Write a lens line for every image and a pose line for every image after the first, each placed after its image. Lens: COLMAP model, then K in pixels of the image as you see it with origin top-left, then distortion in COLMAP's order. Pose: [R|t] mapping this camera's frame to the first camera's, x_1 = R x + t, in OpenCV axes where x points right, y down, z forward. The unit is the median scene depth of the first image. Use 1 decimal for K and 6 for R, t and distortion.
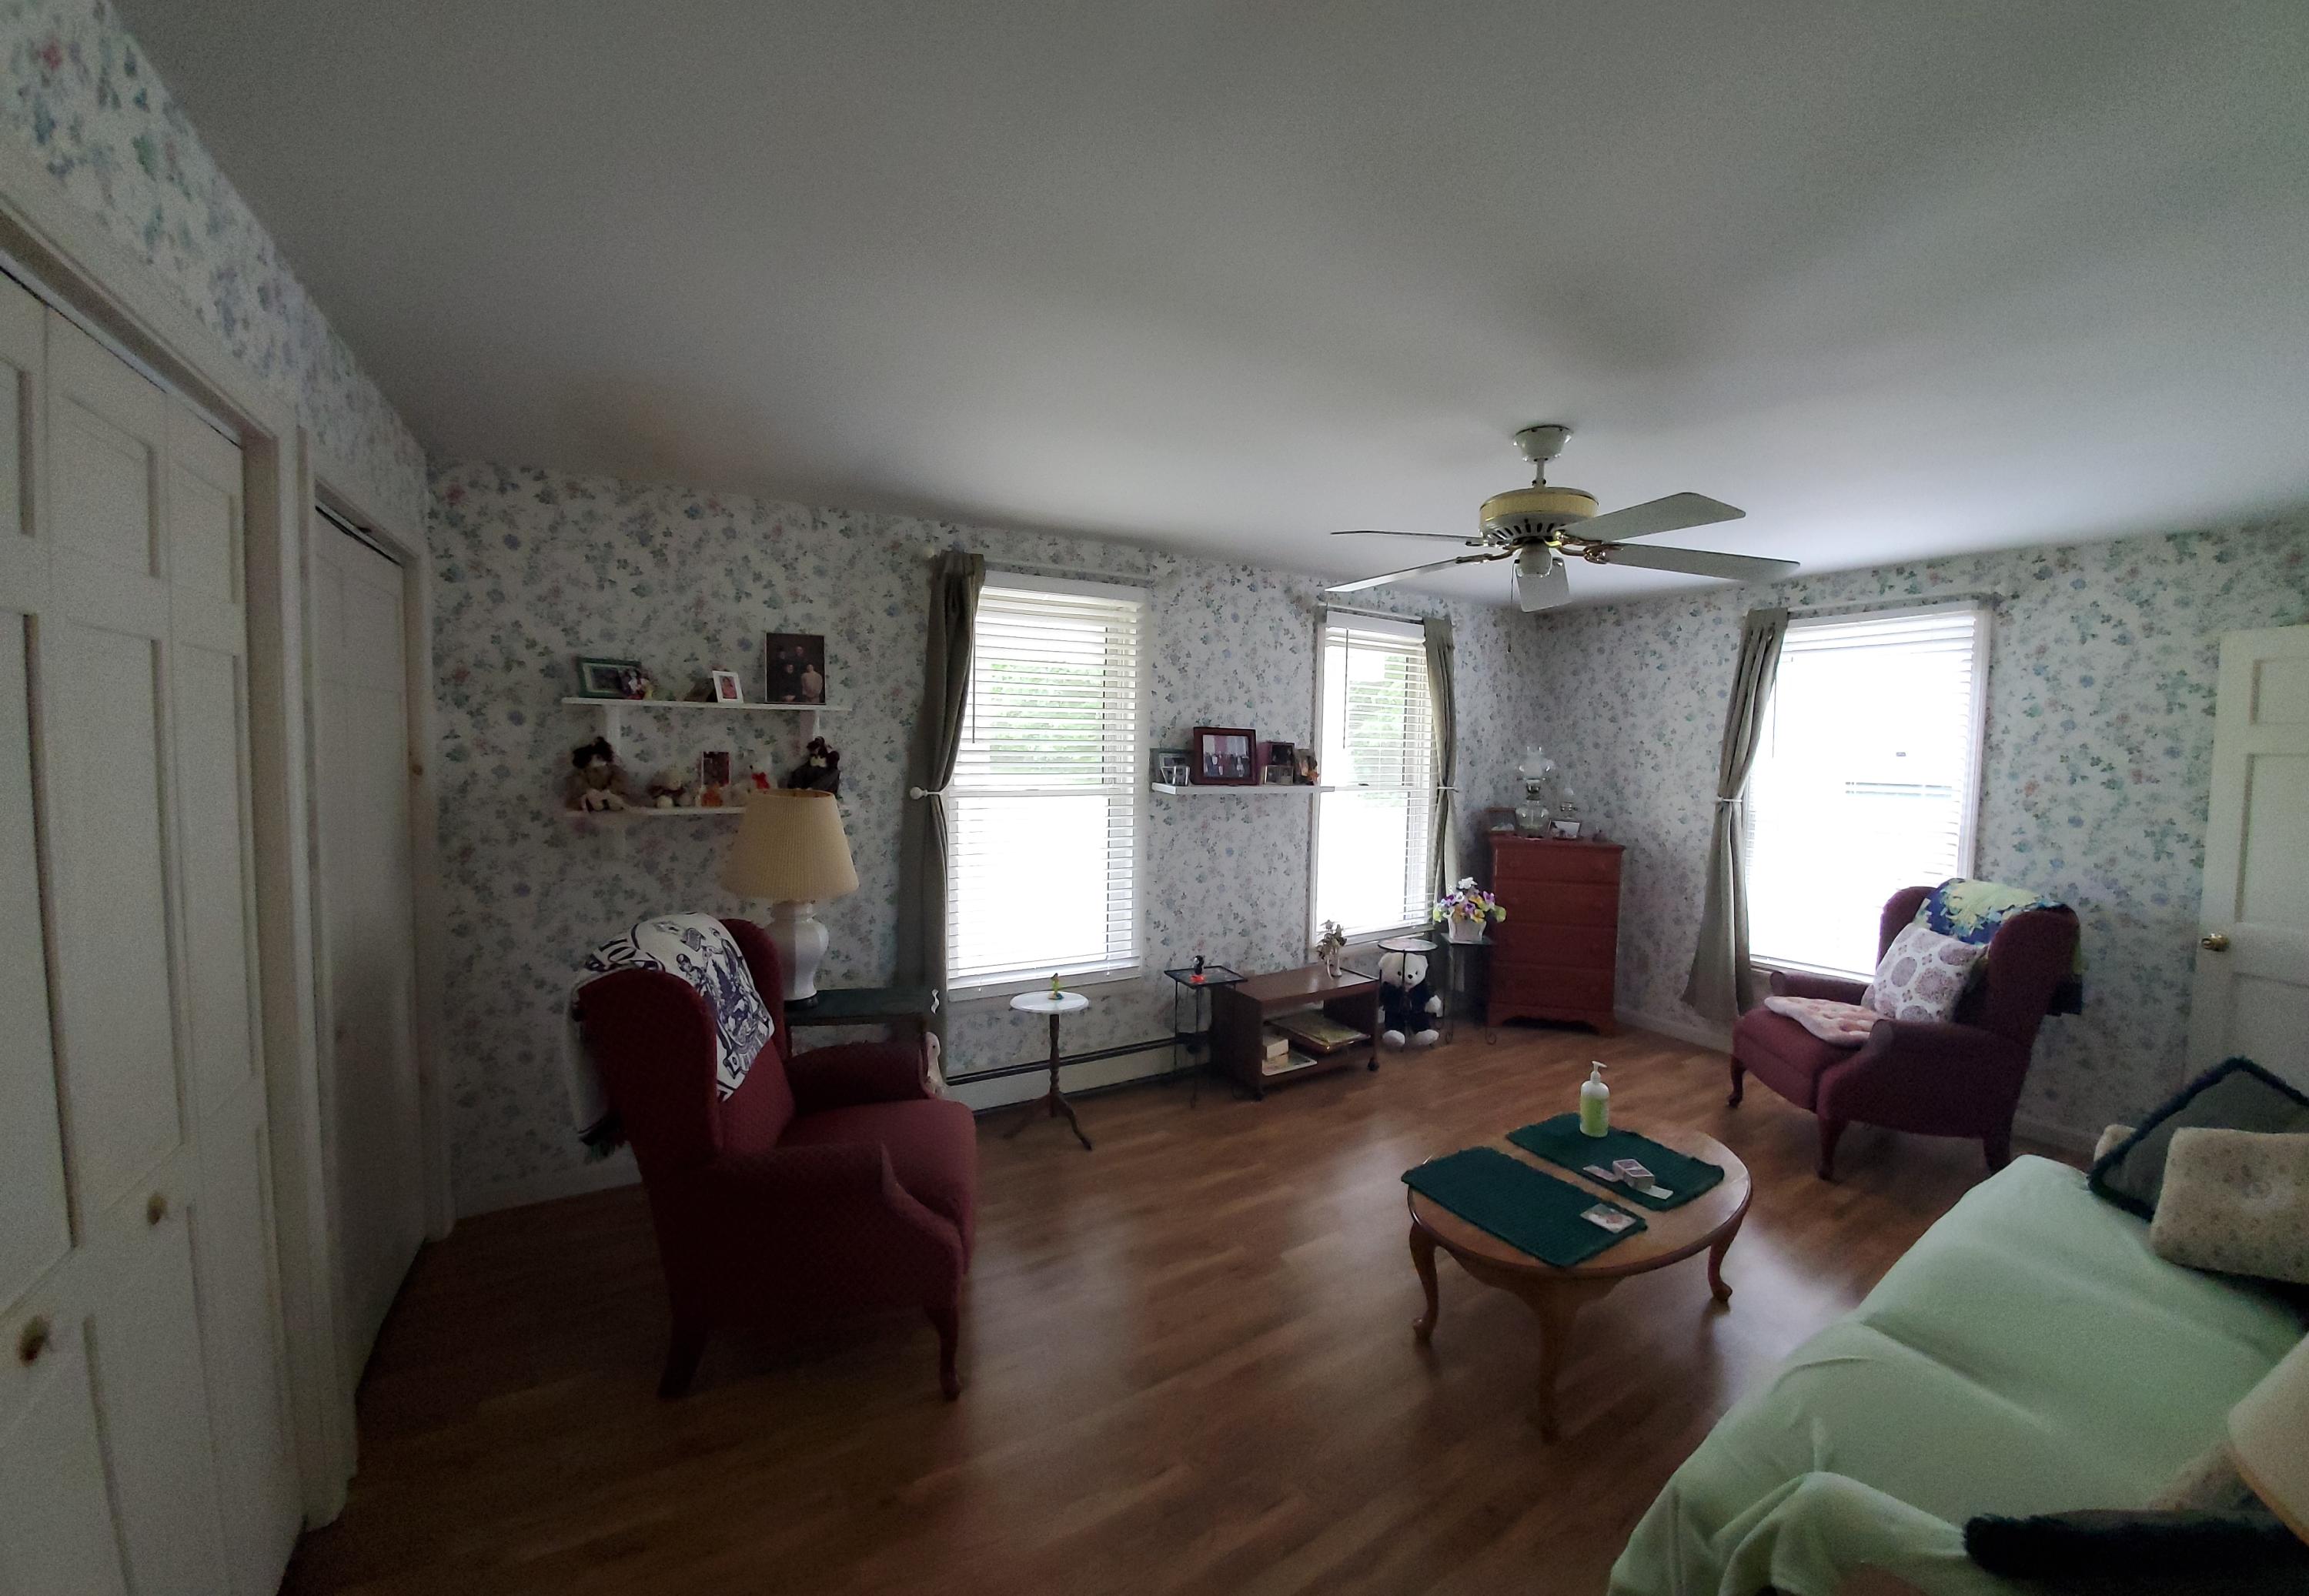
lens RADIAL K [[882.1, 0, 1154.5], [0, 882.1, 798.0], [0, 0, 1]] dist [-0.000588, -0.010714]
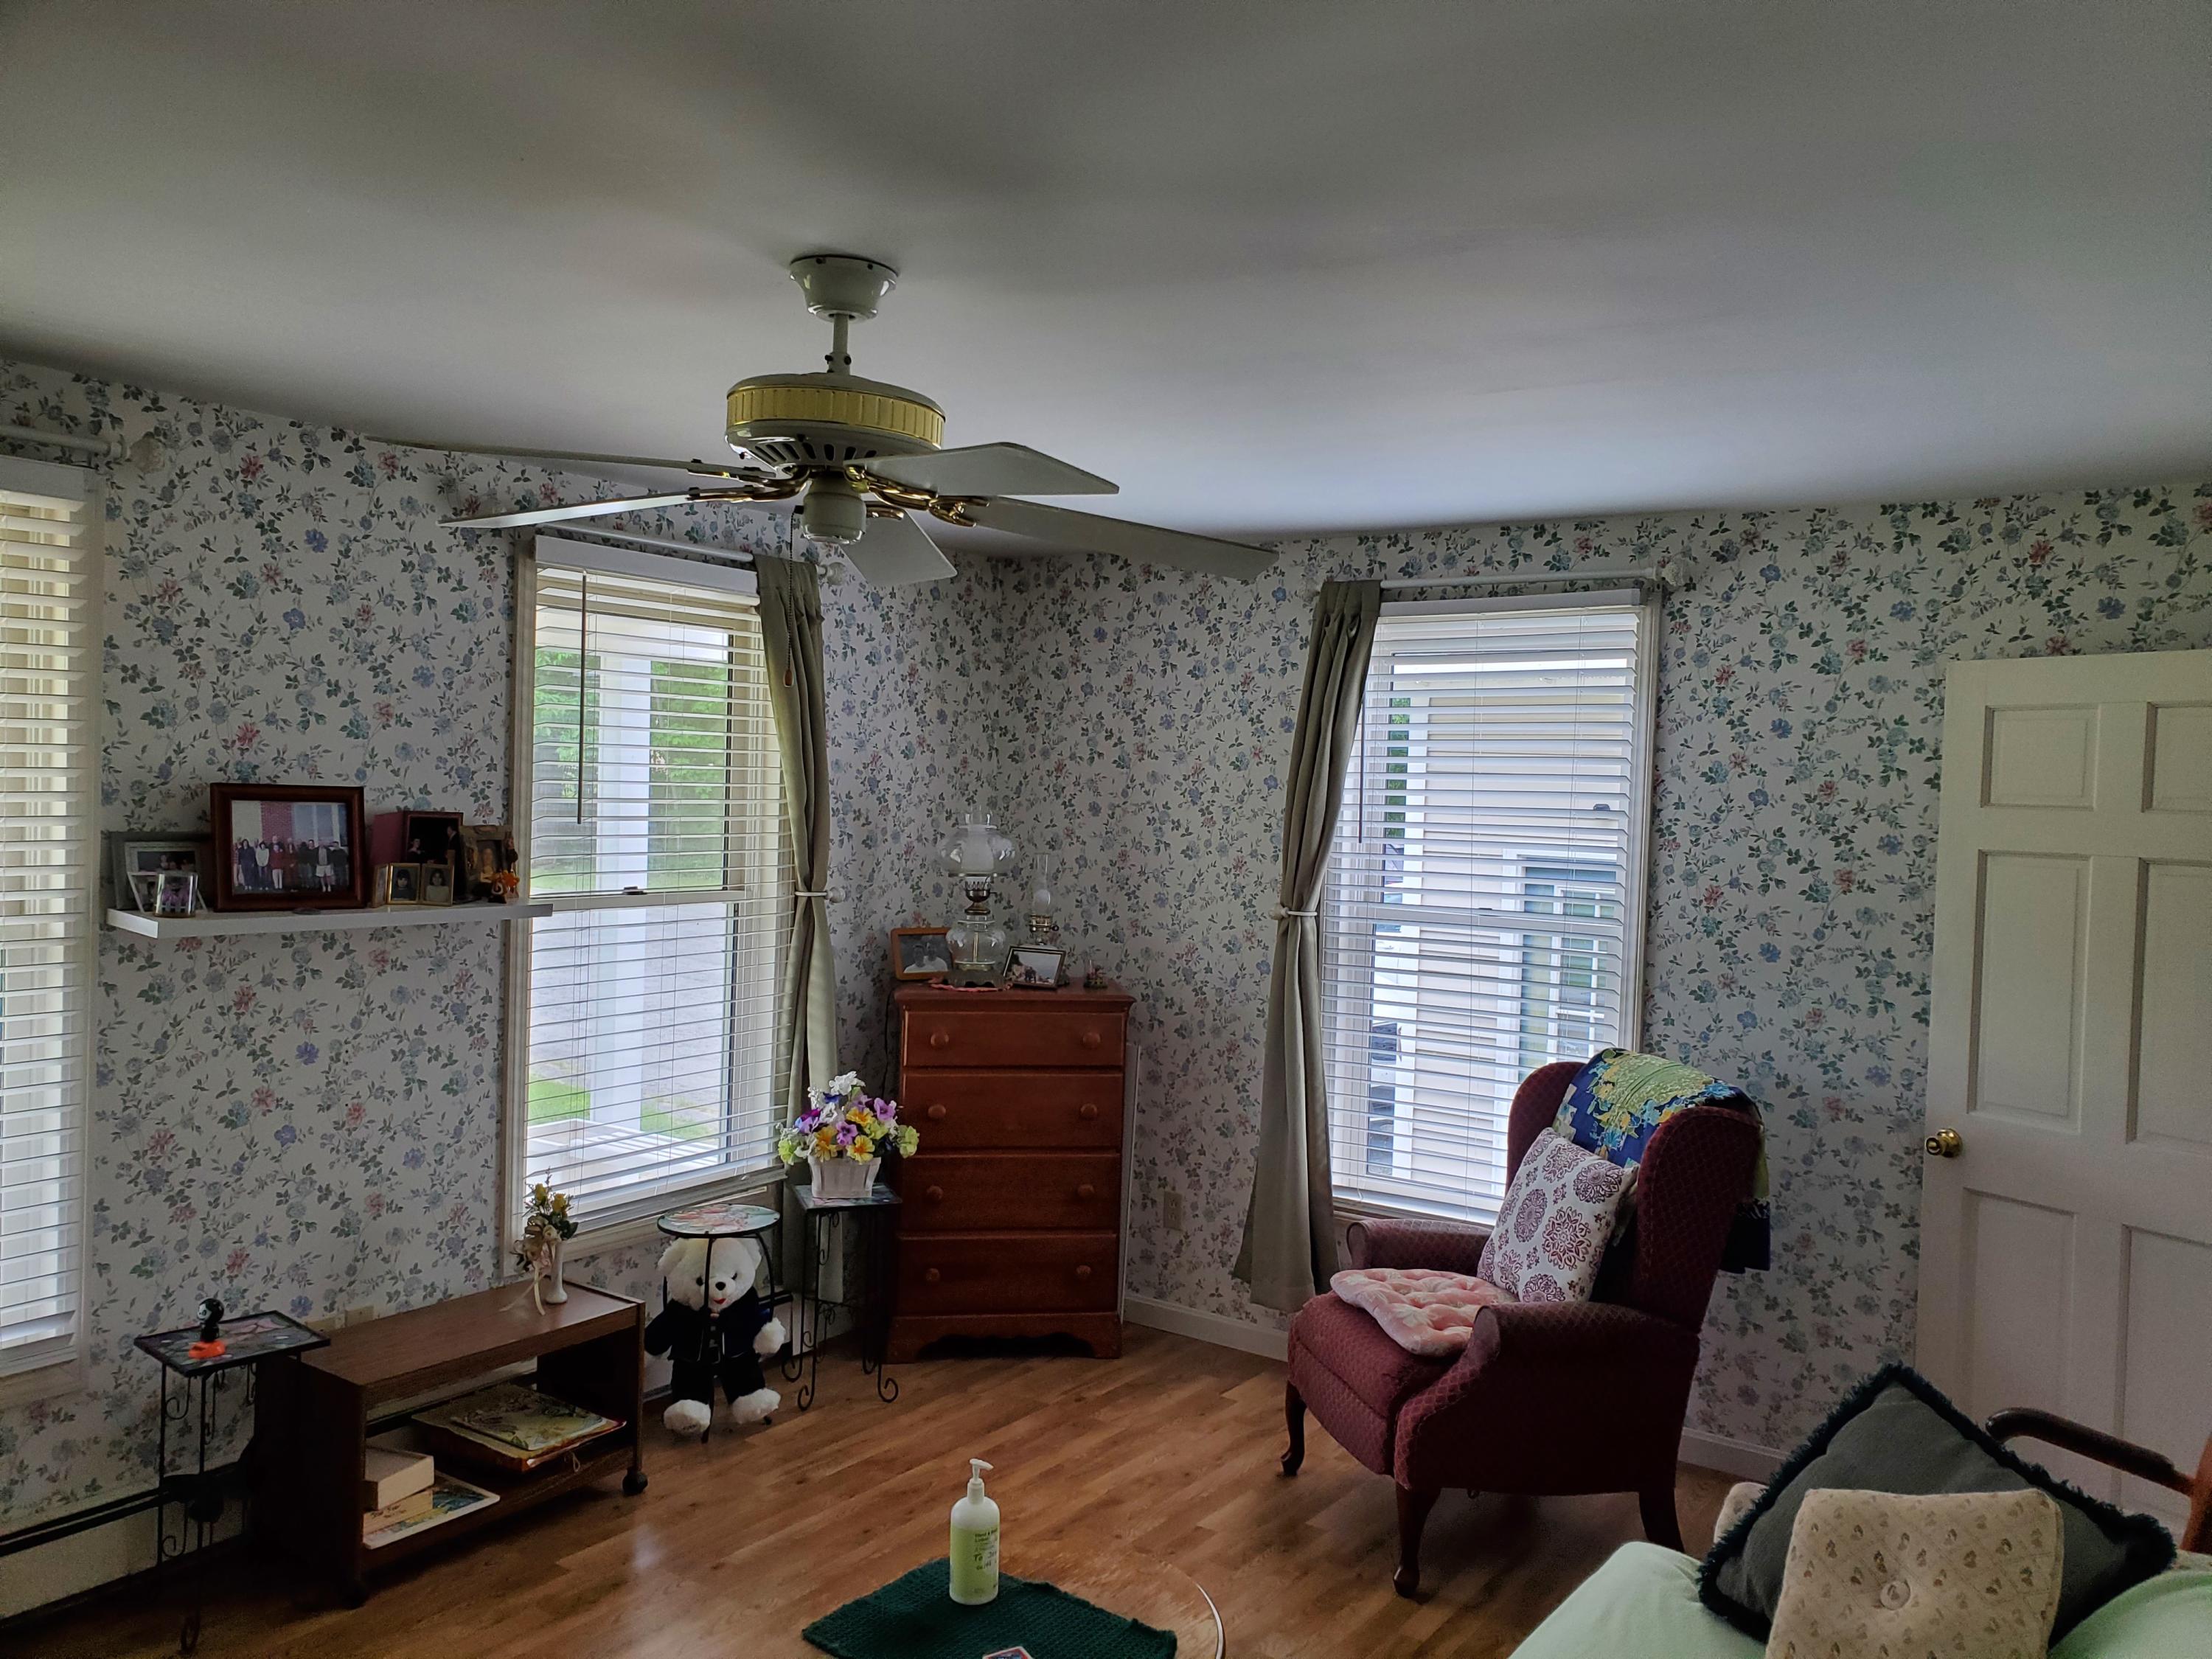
lens RADIAL K [[1802.8, 0, 1106.0], [0, 1802.8, 829.5], [0, 0, 1]] dist [0.137194, -0.312813]
pose [[0.925030, 0.000704, 0.379894, 0.110232], [0.002753, 0.999960, -0.008557, -0.046336], [-0.379885, 0.008961, 0.924990, -0.027312]]
